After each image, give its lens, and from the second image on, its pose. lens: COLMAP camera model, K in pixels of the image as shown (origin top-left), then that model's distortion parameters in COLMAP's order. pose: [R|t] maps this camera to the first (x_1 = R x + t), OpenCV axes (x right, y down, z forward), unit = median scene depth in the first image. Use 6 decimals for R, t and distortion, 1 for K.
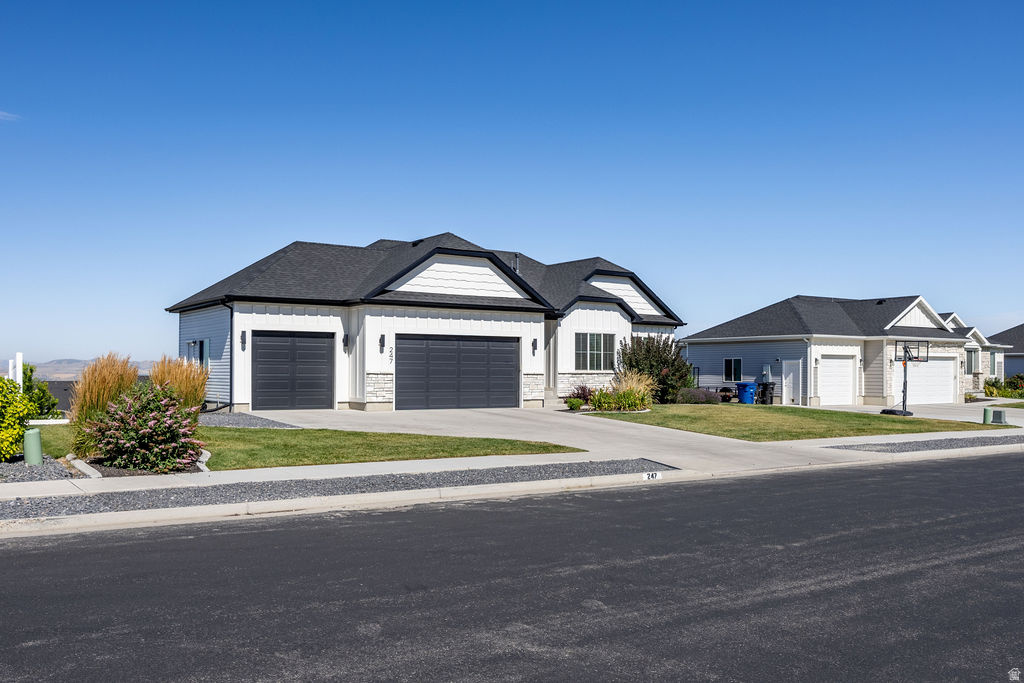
lens RADIAL K [[846.1, 0, 512.0], [0, 846.1, 344.4], [0, 0, 1]] dist [0.011309, 0.003488]
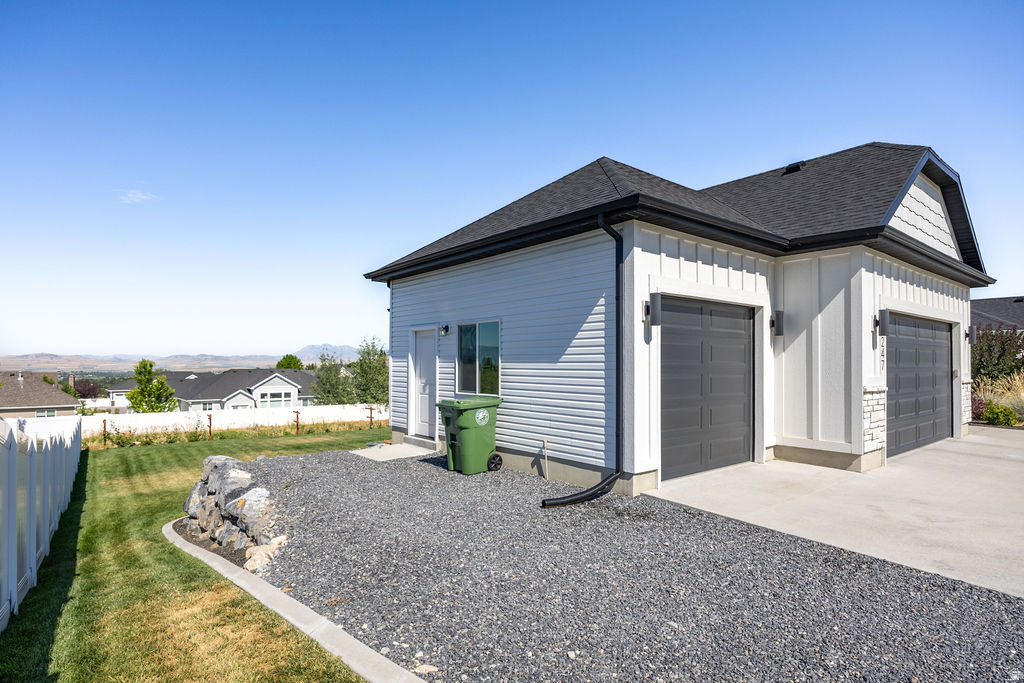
lens RADIAL K [[531.0, 0, 511.7], [0, 531.0, 347.1], [0, 0, 1]] dist [-0.003426, -0.000221]
pose [[0.997105, 0.000628, 0.076037, -0.376893], [-0.000922, 0.999992, 0.003826, 0.008298], [-0.076034, -0.003885, 0.997098, 0.699456]]
